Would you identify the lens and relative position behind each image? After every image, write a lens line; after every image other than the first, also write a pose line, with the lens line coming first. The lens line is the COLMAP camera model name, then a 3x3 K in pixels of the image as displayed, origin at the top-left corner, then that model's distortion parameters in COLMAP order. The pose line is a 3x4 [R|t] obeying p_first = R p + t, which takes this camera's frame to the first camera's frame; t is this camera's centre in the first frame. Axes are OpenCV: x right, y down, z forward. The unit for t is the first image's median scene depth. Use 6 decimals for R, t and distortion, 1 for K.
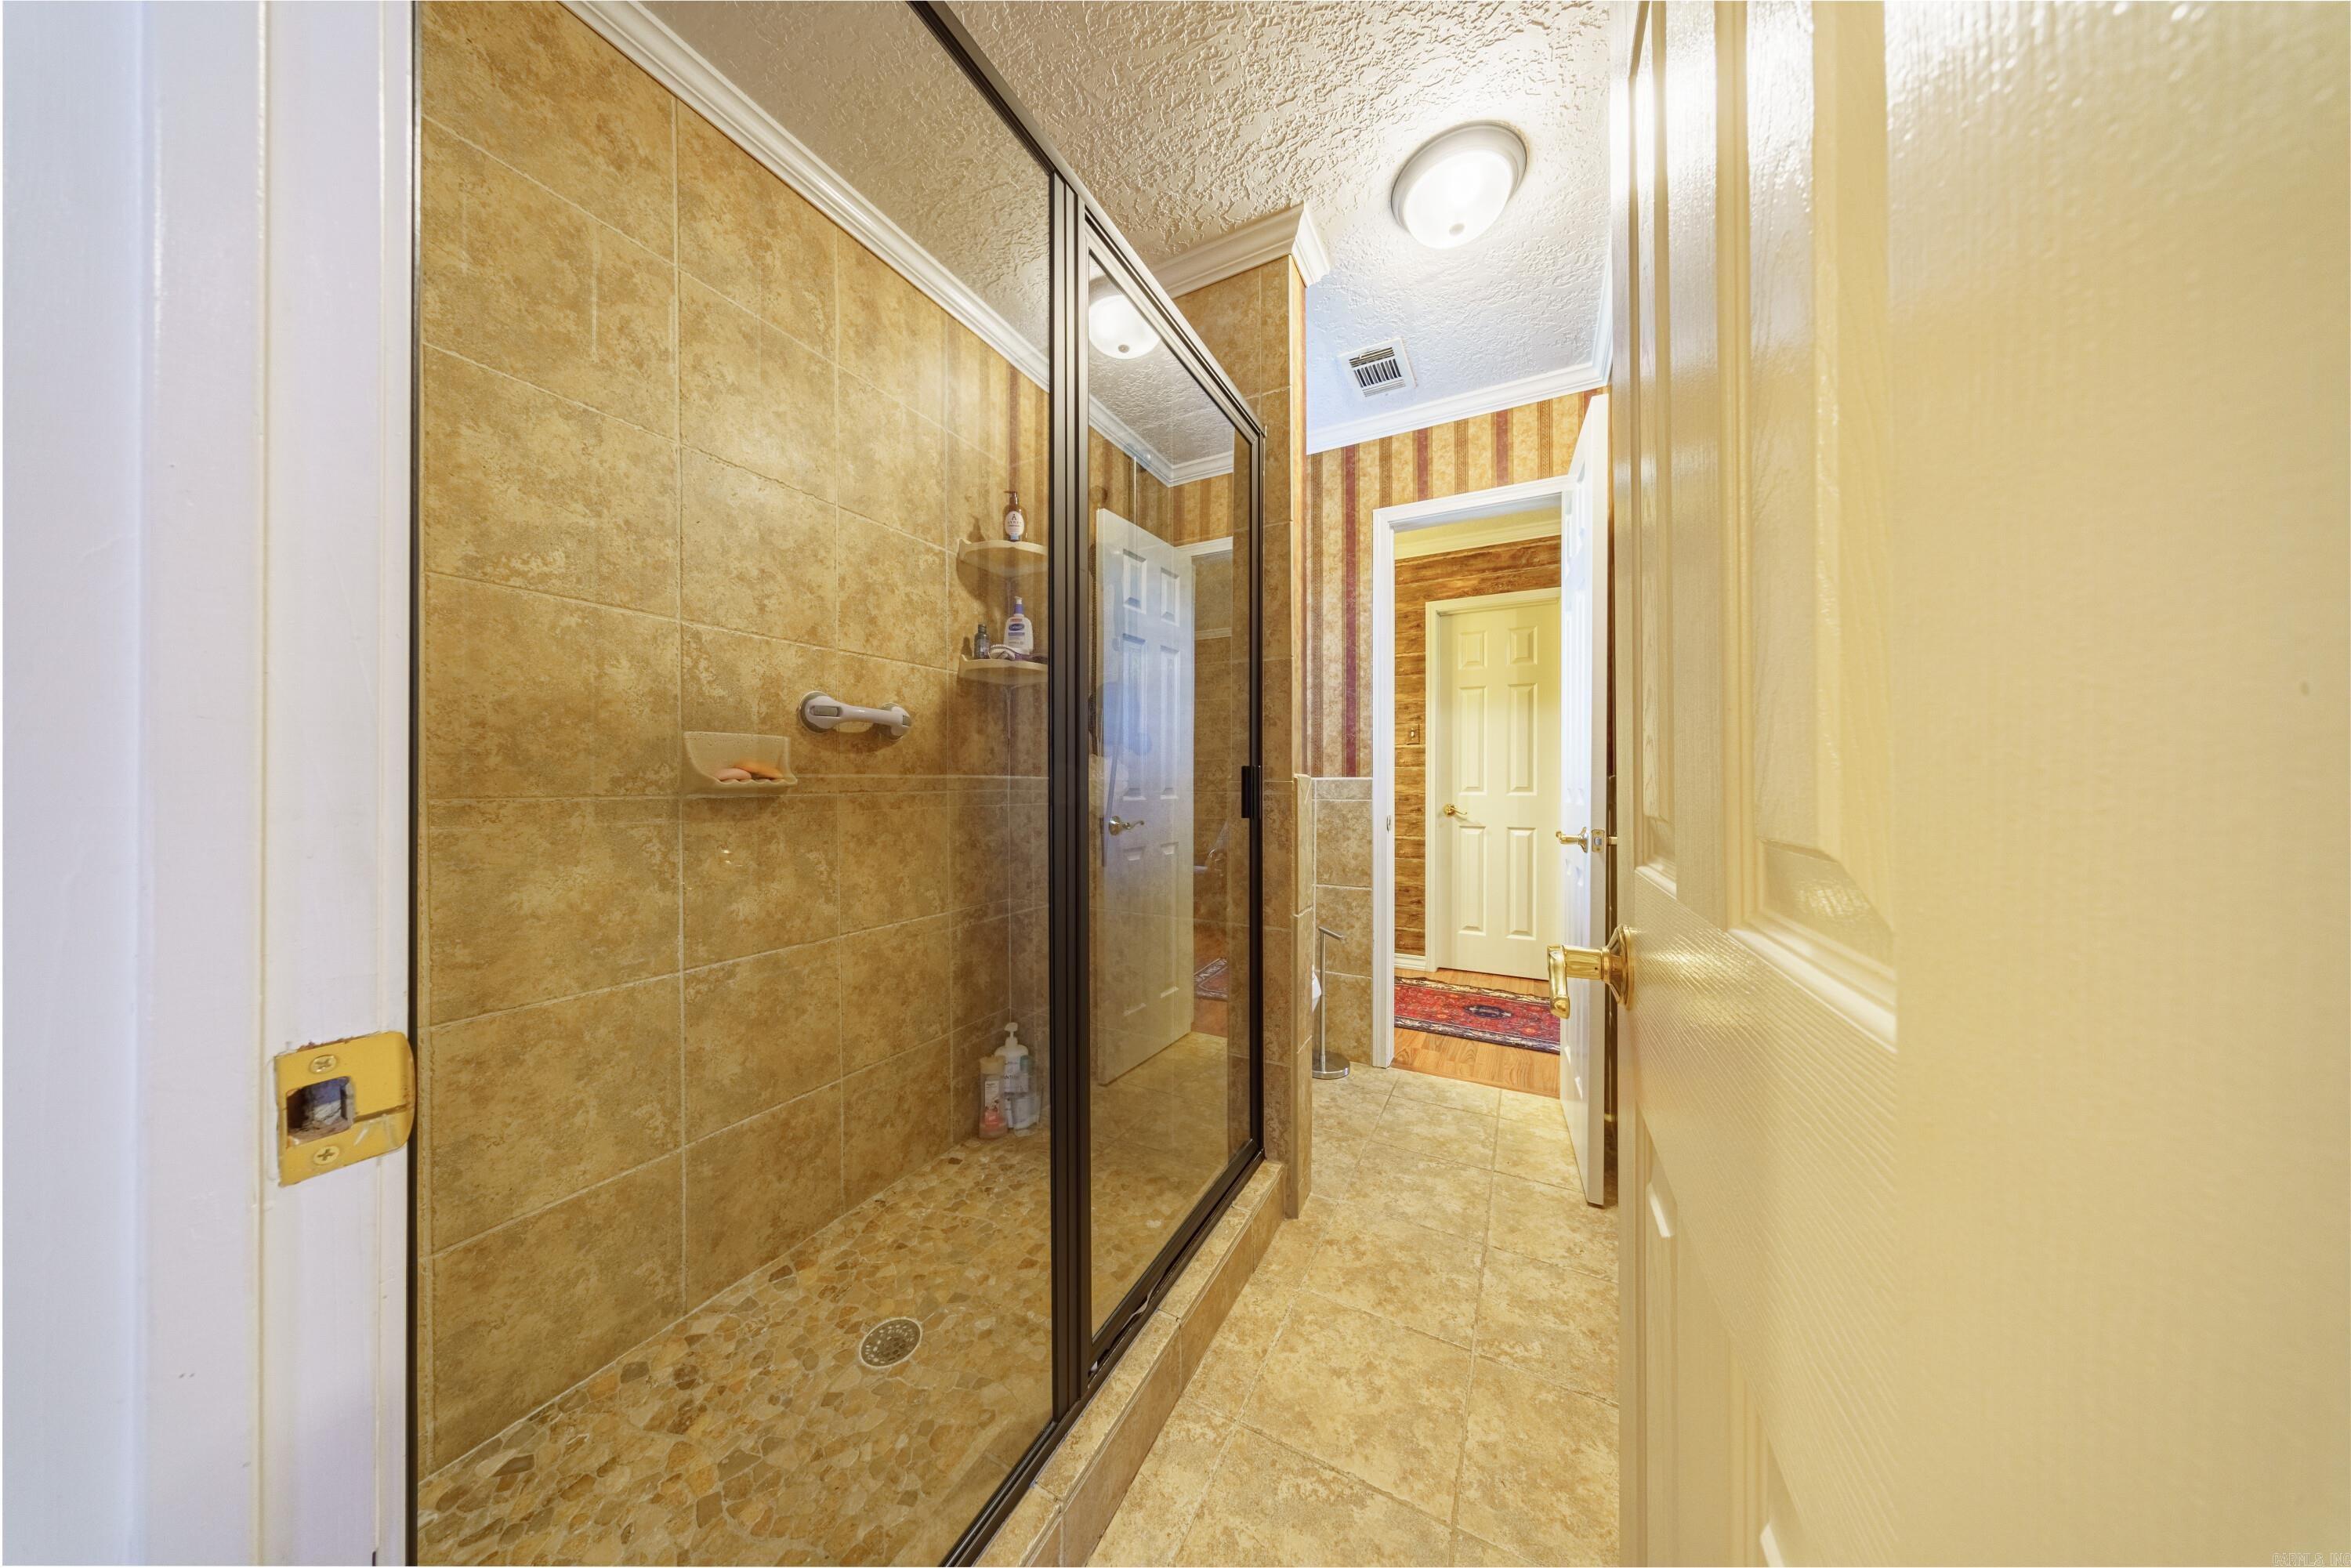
lens RADIAL K [[681.9, 0, 1185.8], [0, 681.9, 787.5], [0, 0, 1]] dist [-0.008294, 0.000288]
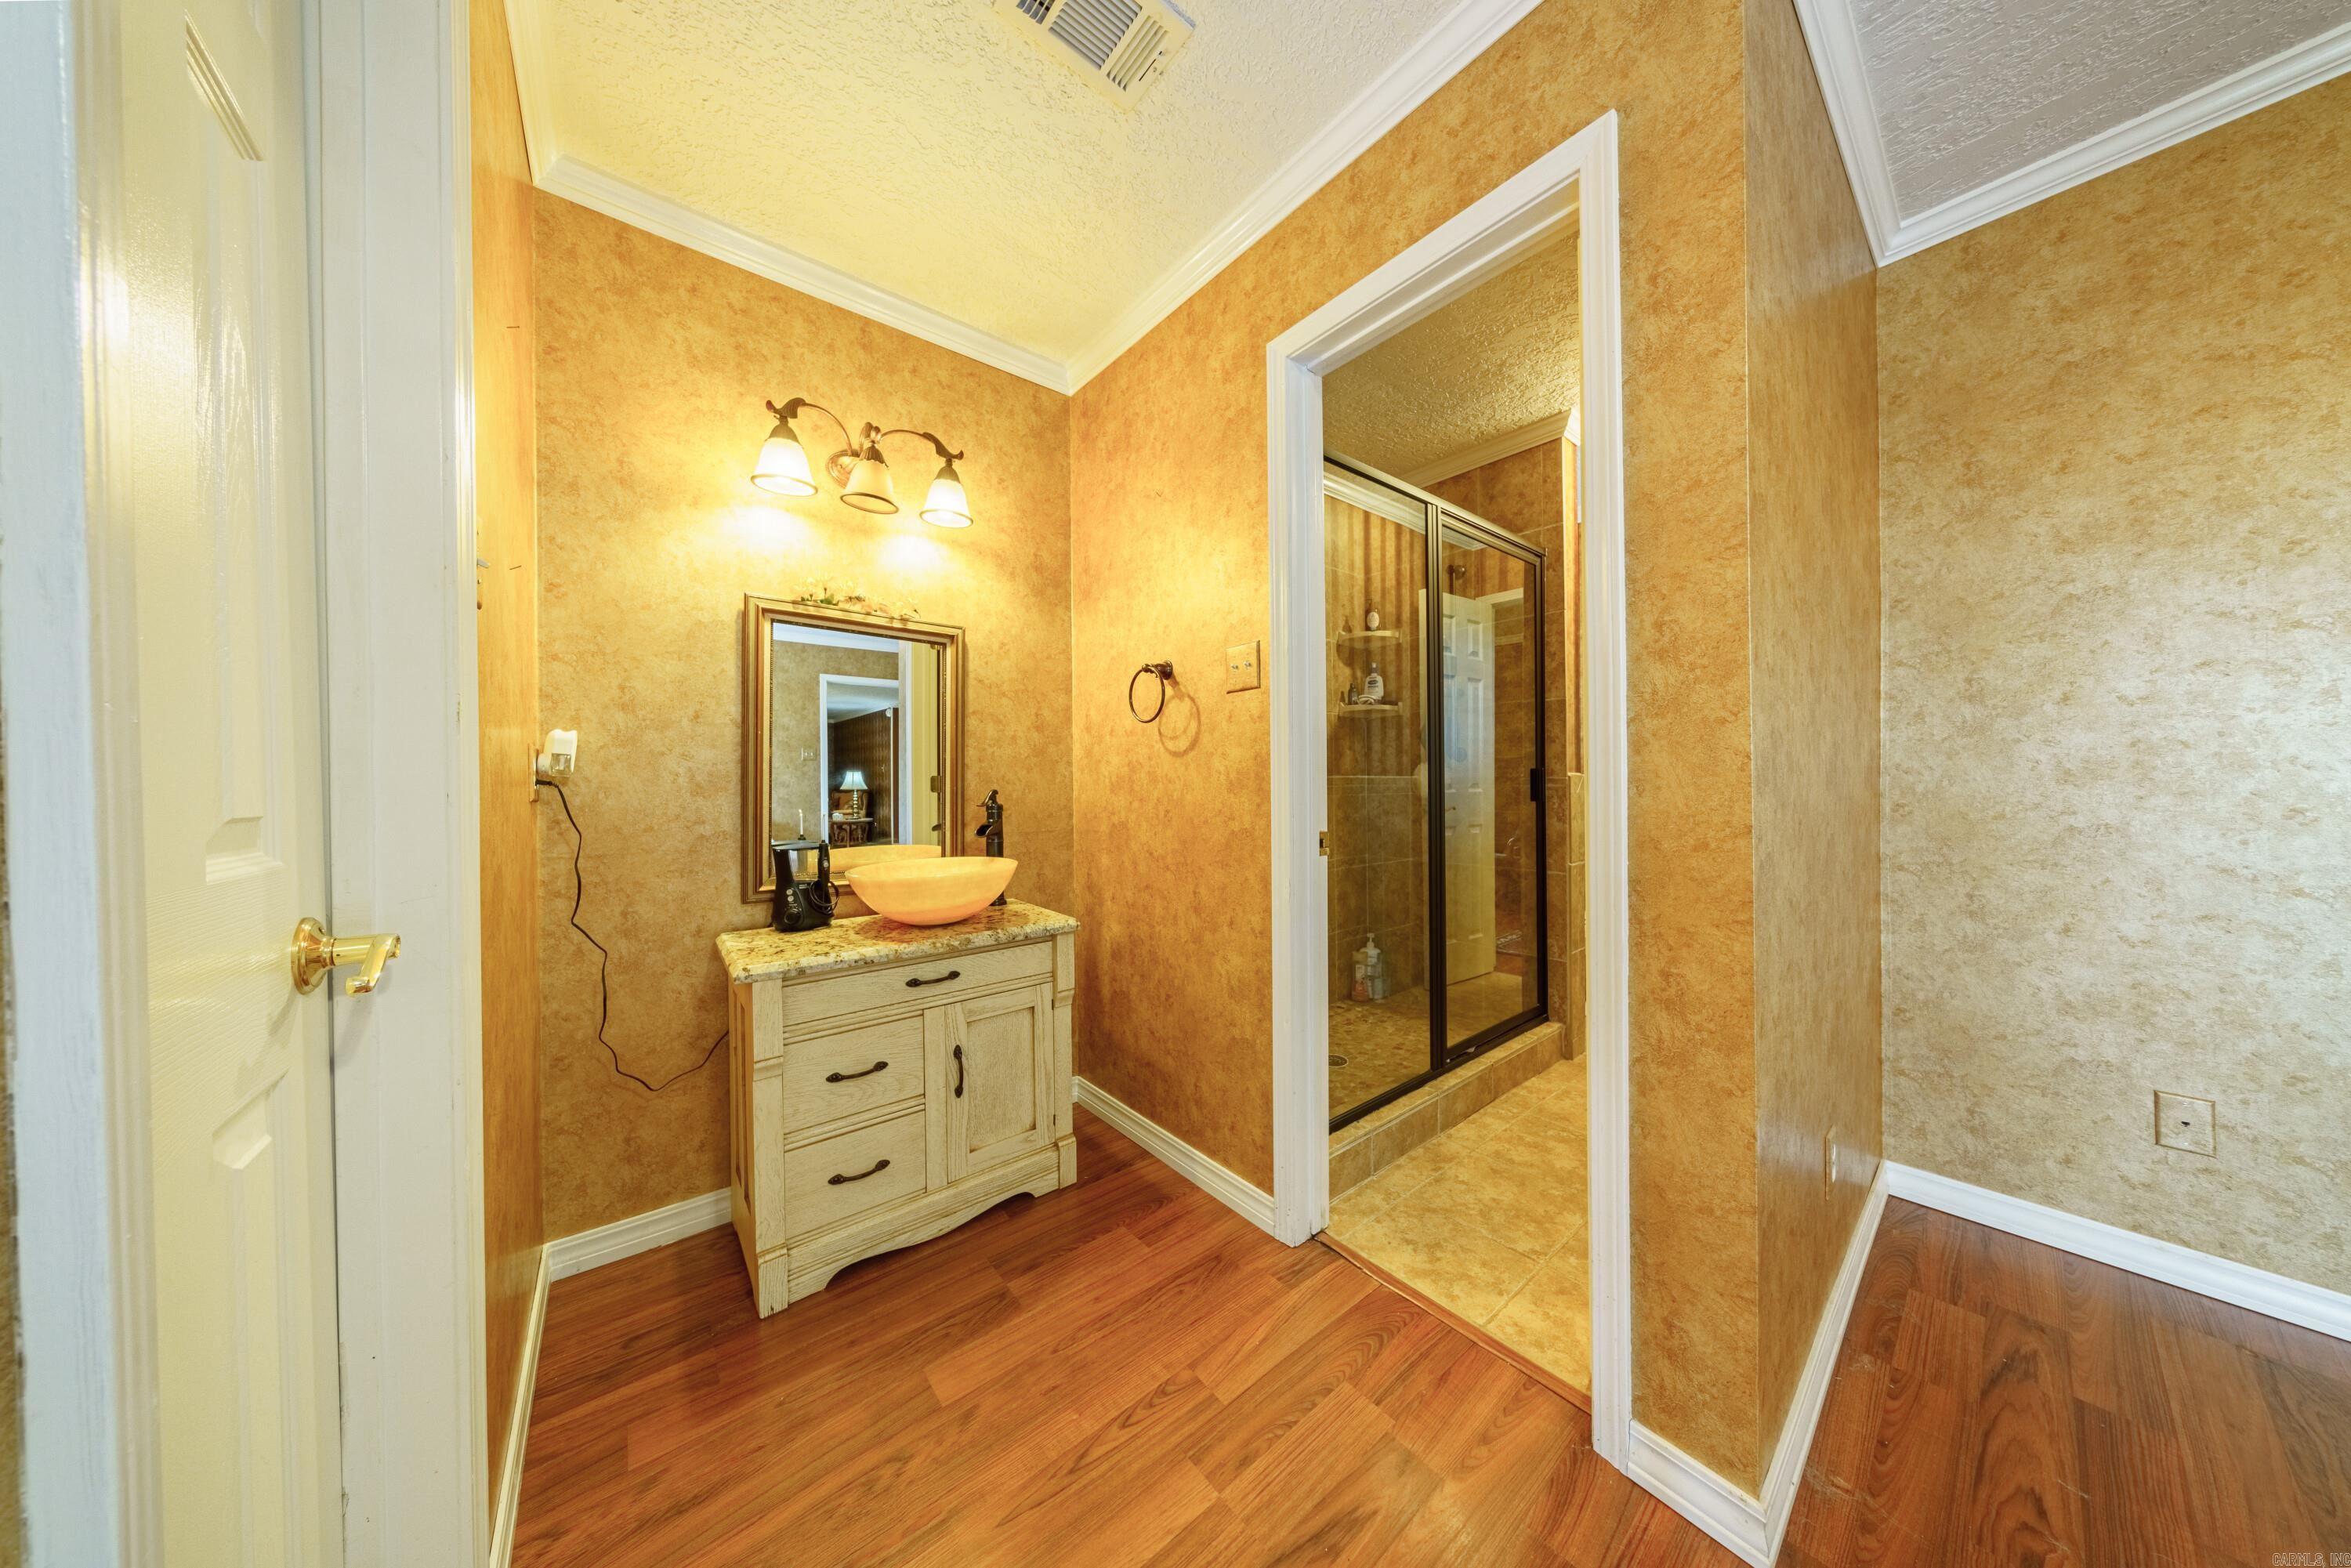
lens RADIAL K [[681.9, 0, 1181.9], [0, 681.9, 786.4], [0, 0, 1]] dist [-0.008294, 0.000288]
pose [[0.915504, -0.006957, -0.402248, -0.020225], [0.008567, 0.999961, 0.002203, -0.000435], [0.402217, -0.005463, 0.915528, -0.670146]]
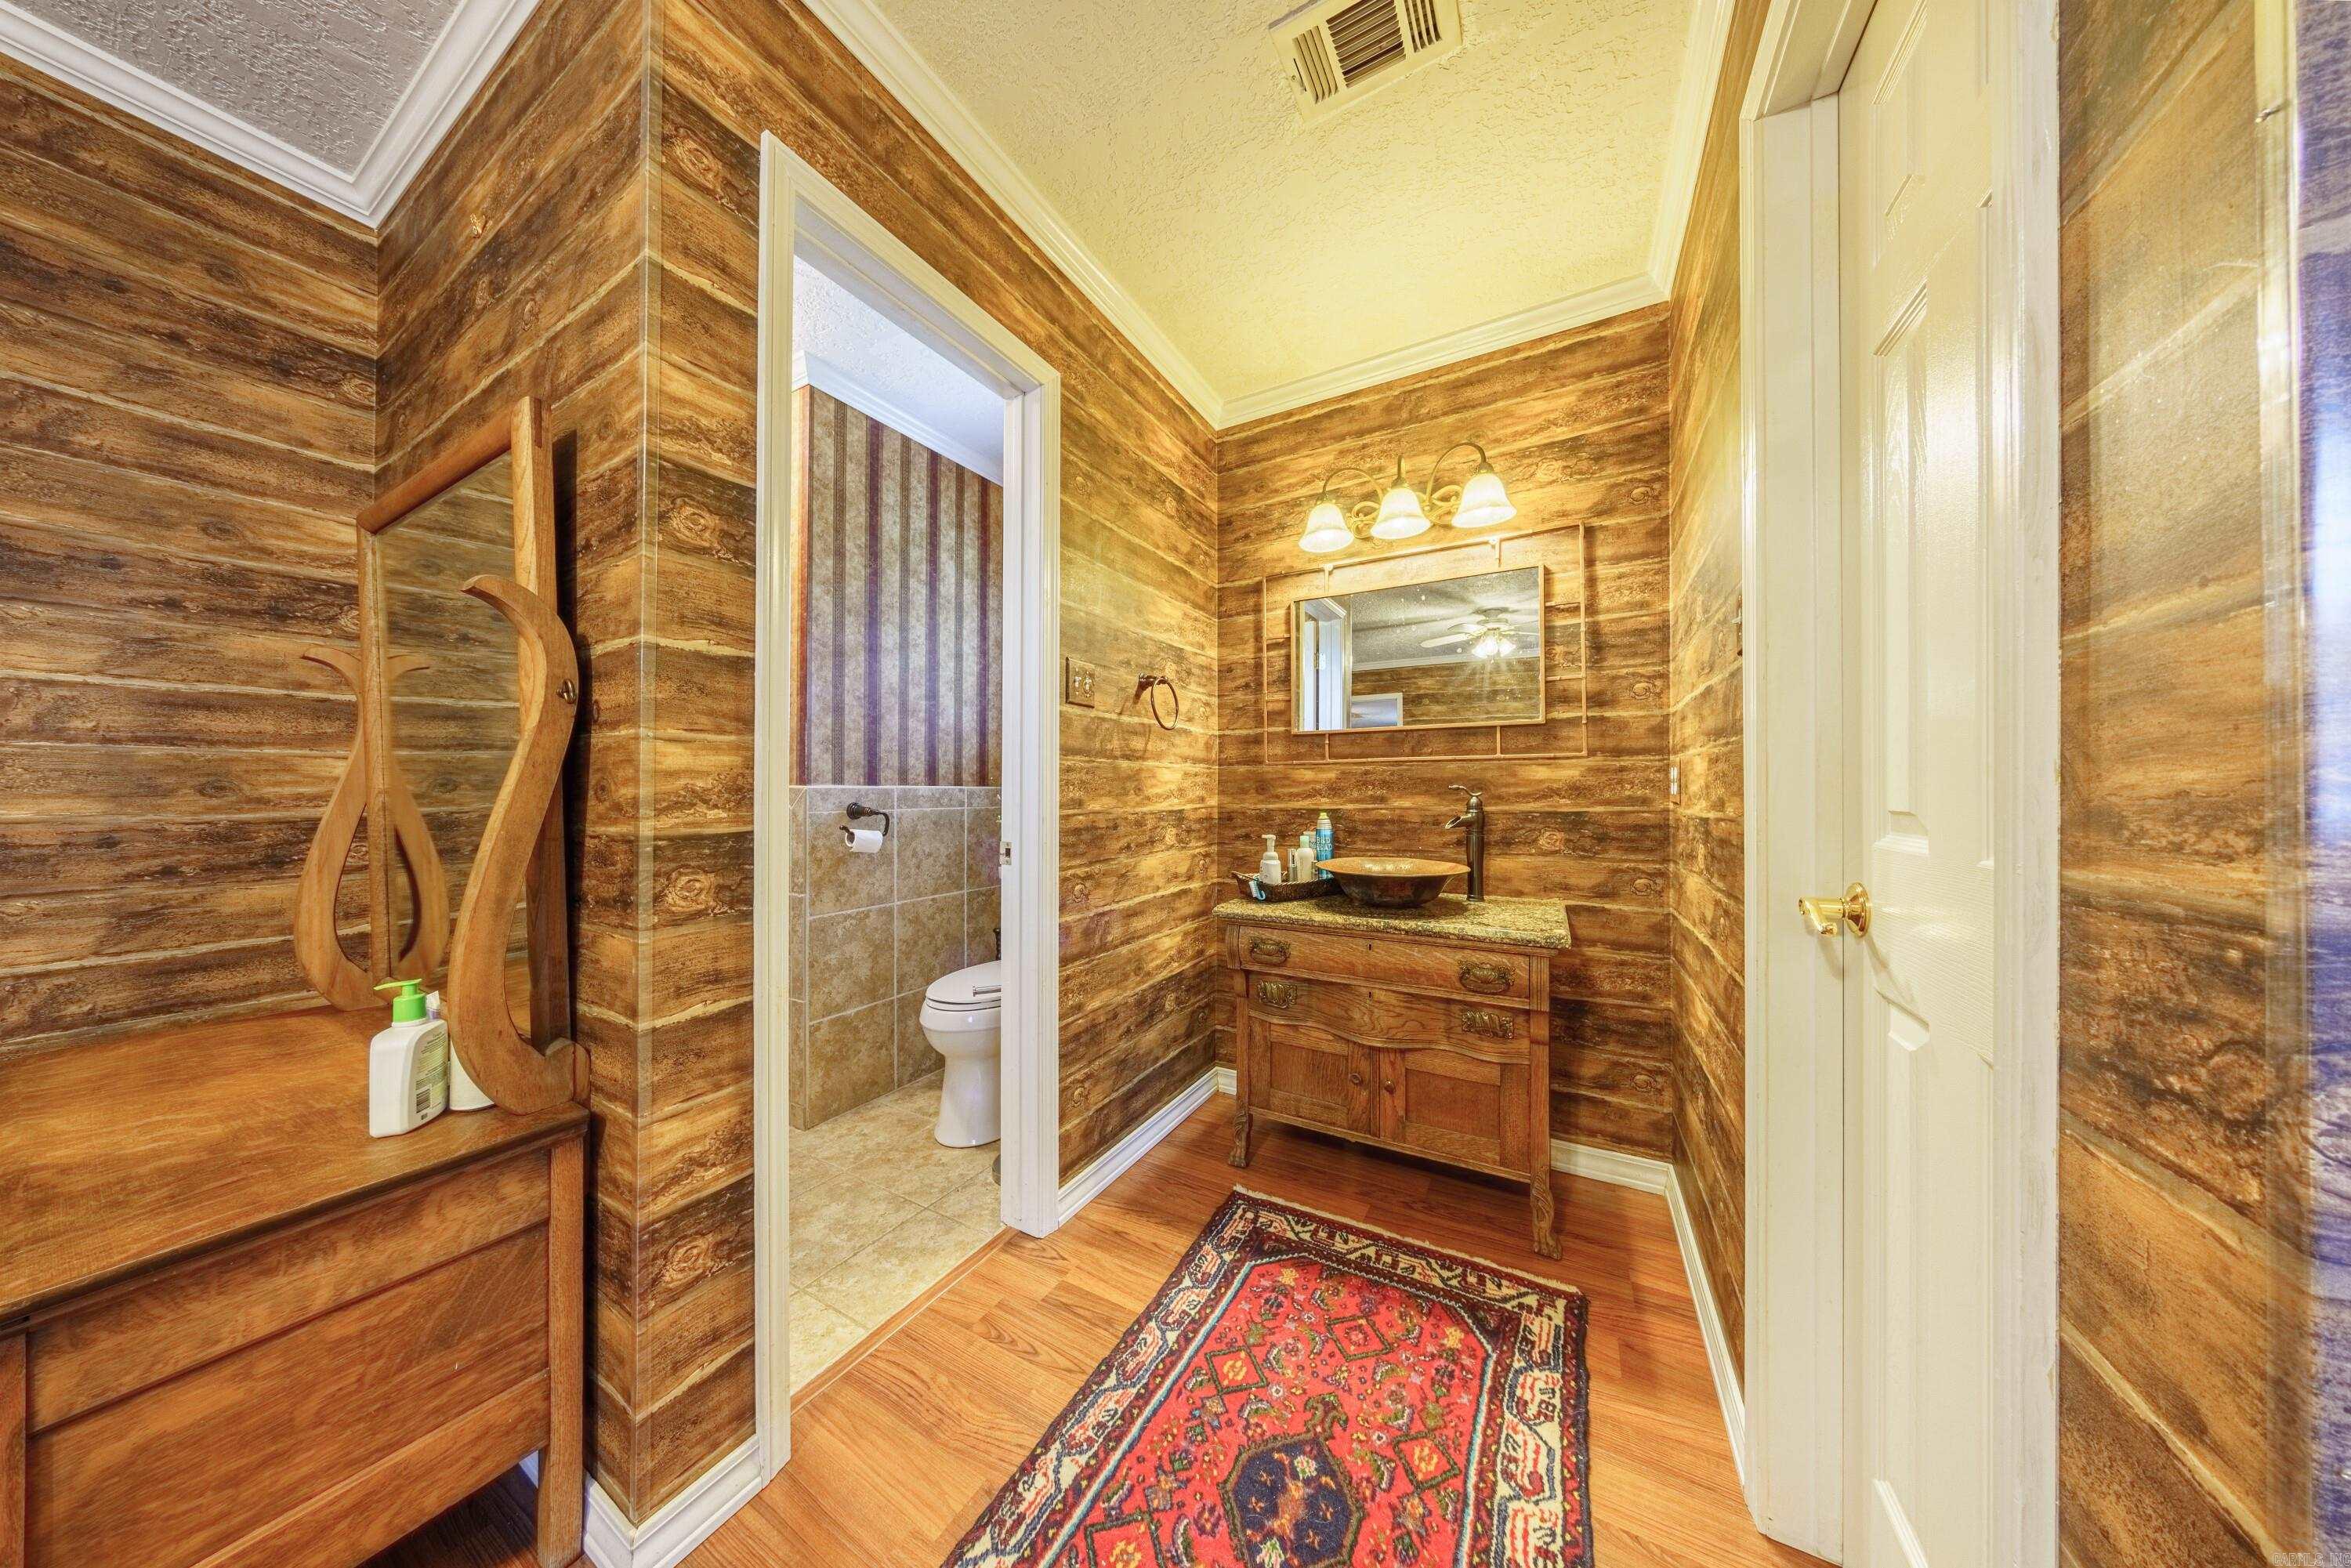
lens RADIAL K [[681.9, 0, 1174.6], [0, 681.9, 790.8], [0, 0, 1]] dist [-0.008294, 0.000288]
pose [[-0.044053, -0.001810, -0.999028, 1.286652], [0.001075, 0.999998, -0.001859, -0.016420], [0.999029, -0.001156, -0.044051, 1.607359]]
